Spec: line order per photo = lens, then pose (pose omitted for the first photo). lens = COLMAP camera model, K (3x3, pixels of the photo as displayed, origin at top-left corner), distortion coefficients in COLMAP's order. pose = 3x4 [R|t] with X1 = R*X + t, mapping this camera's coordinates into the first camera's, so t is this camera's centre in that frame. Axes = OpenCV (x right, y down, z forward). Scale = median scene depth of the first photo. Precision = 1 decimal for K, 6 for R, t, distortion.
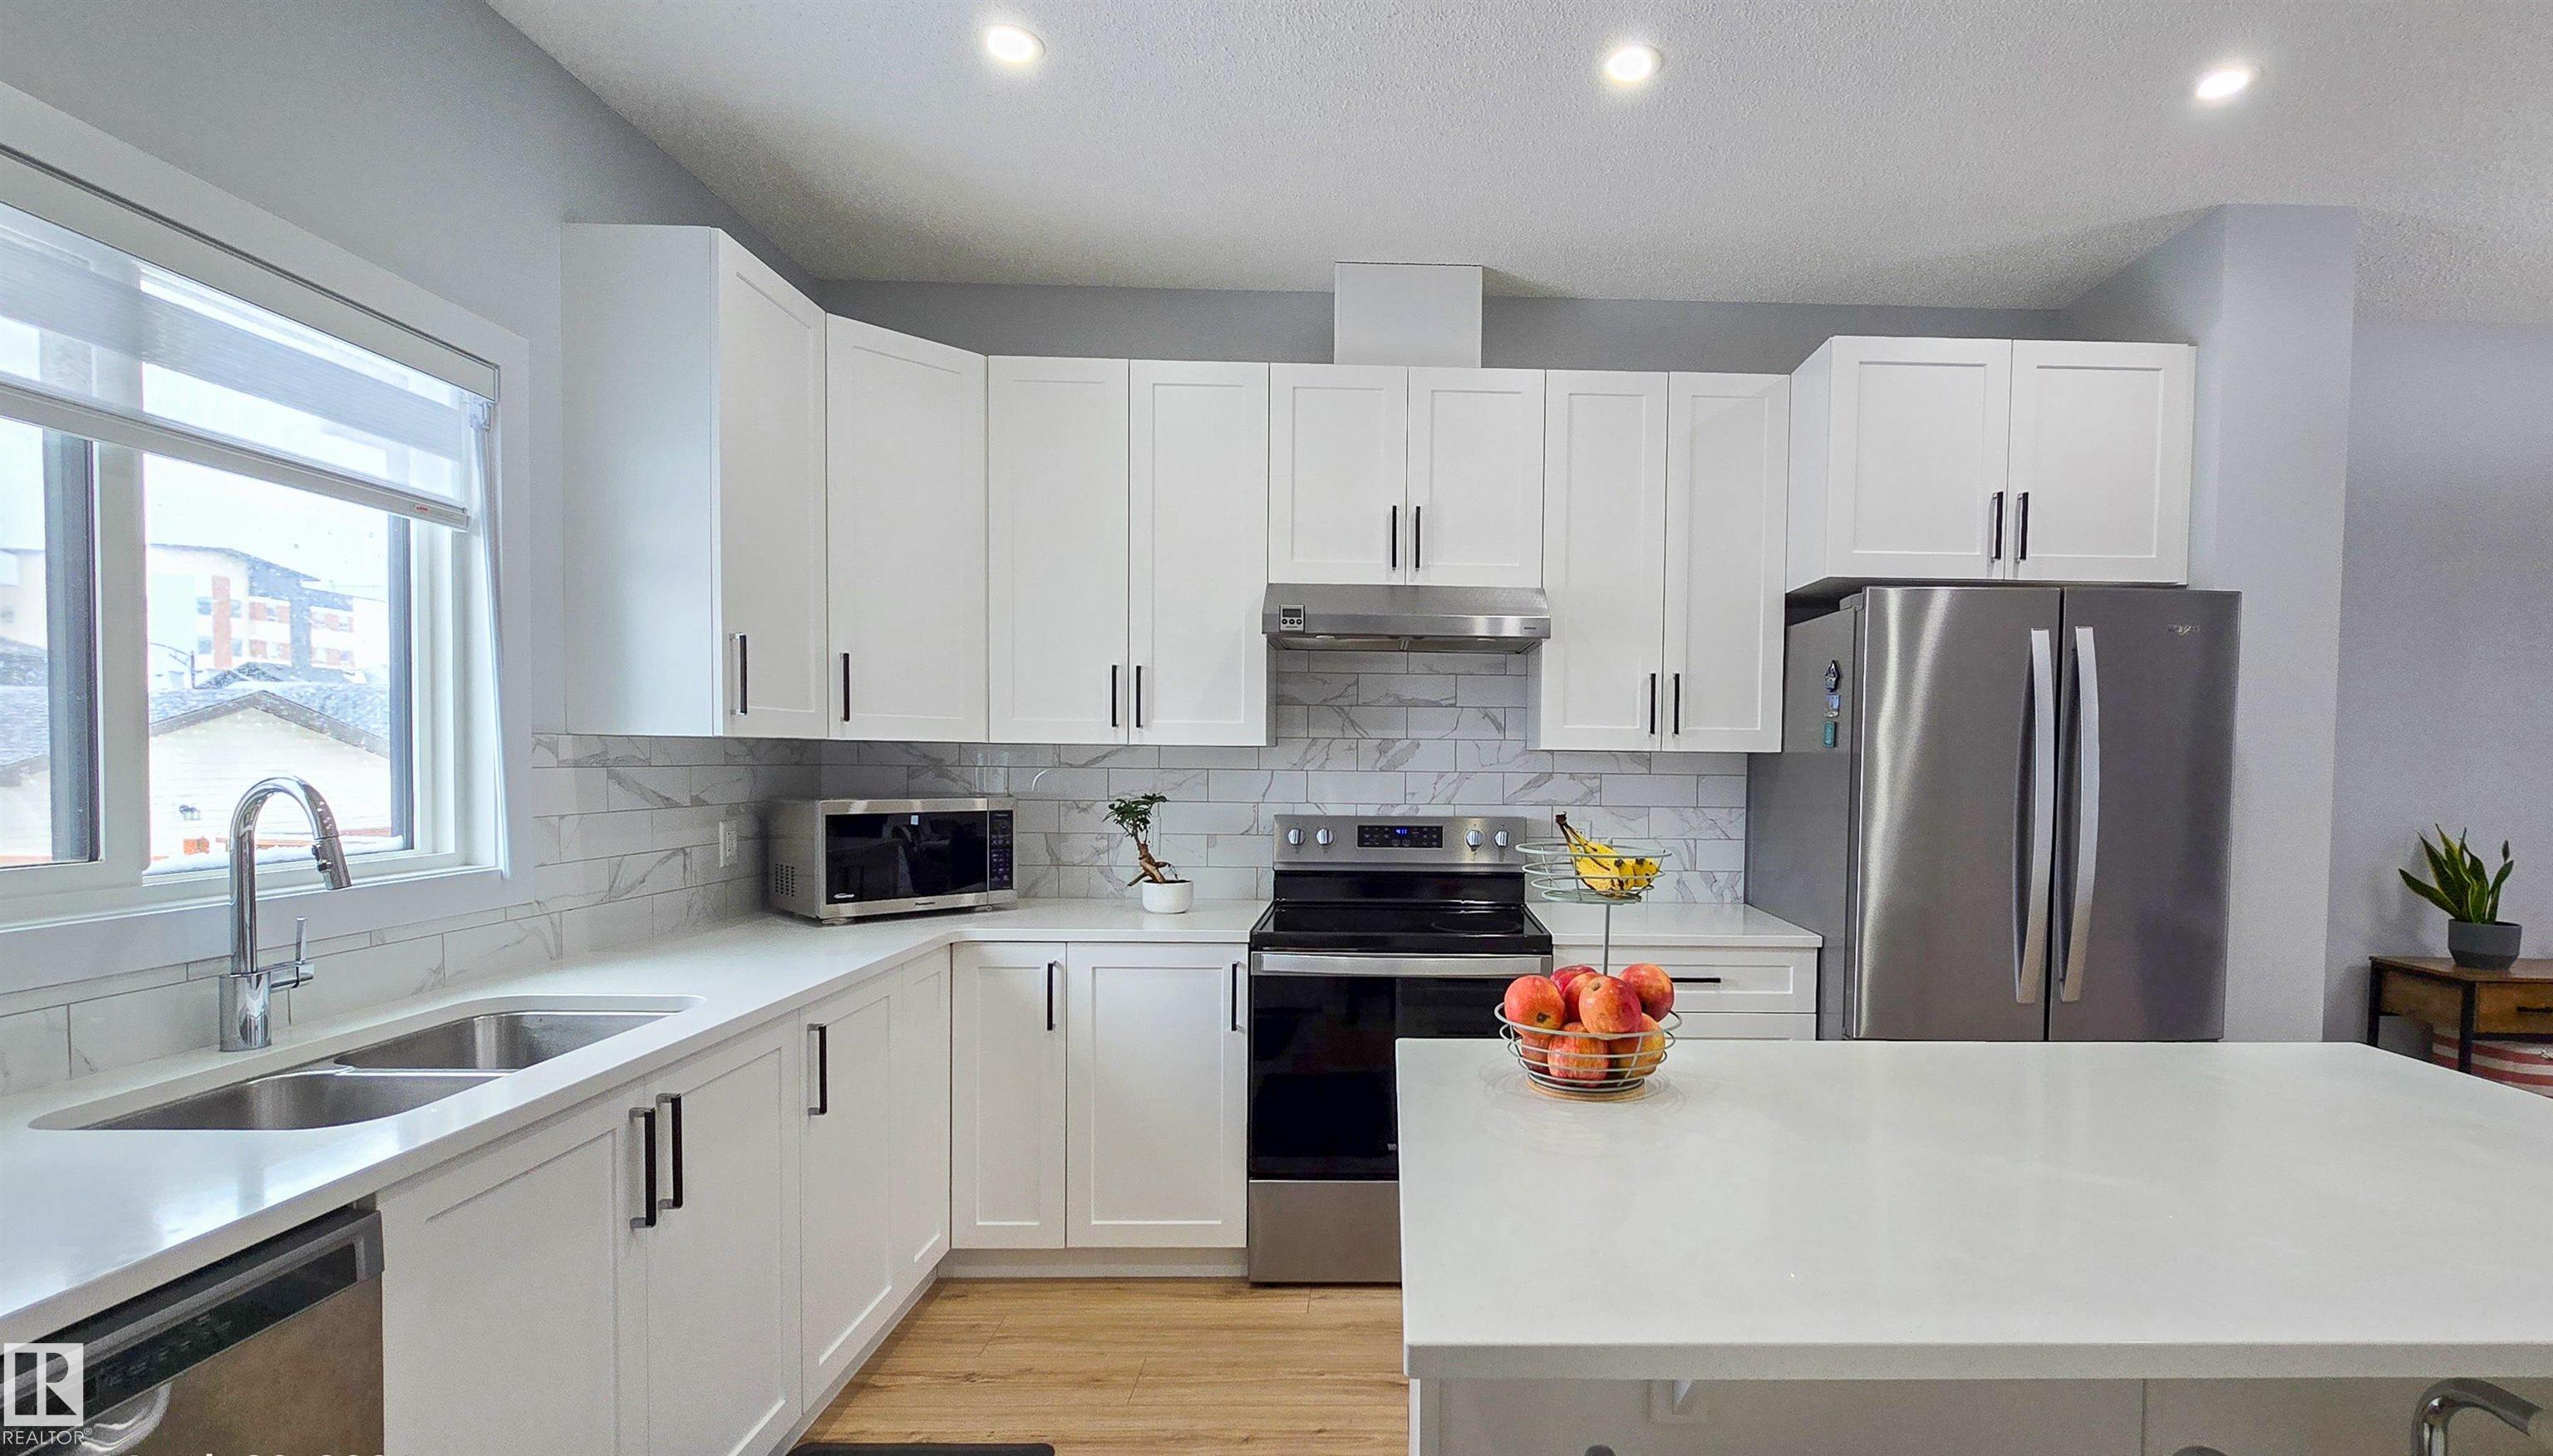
lens RADIAL K [[1152.7, 0, 1428.4], [0, 1152.7, 804.1], [0, 0, 1]] dist [0.000602, 0.000216]
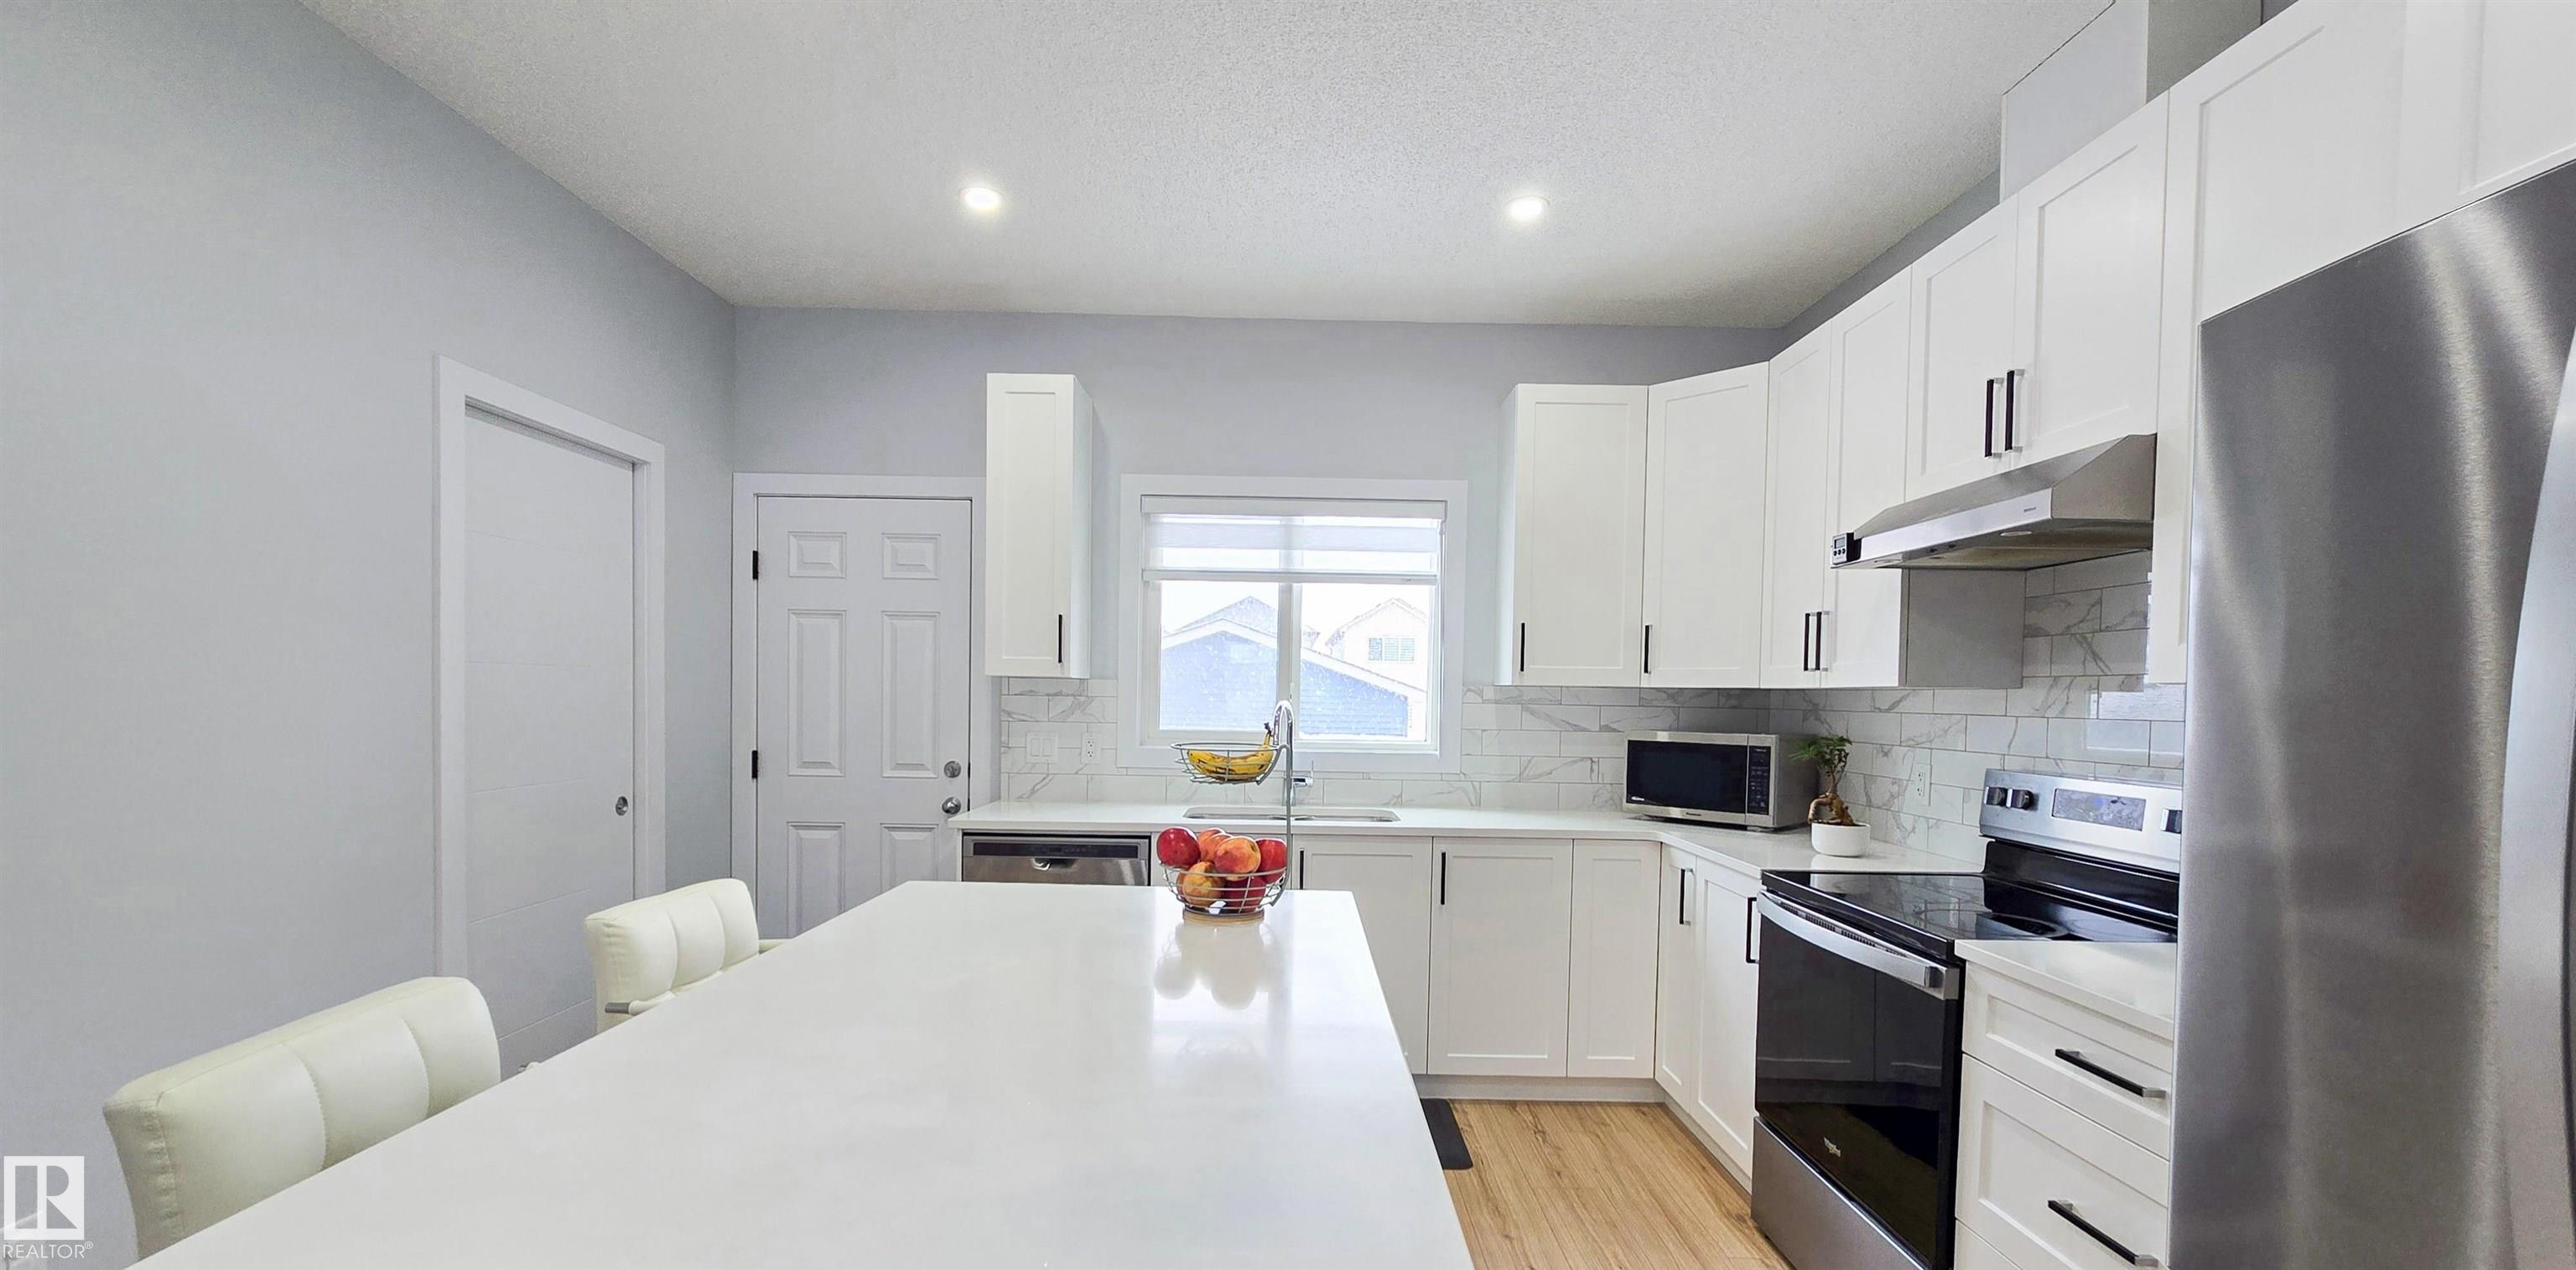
lens RADIAL K [[1055.2, 0, 1283.4], [0, 1055.2, 725.8], [0, 0, 1]] dist [0.000134, 0.000149]
pose [[-0.037056, 0.017826, -0.999154, 0.747144], [-0.057408, 0.998152, 0.019937, -0.008843], [0.997663, 0.058098, -0.035964, 0.581691]]
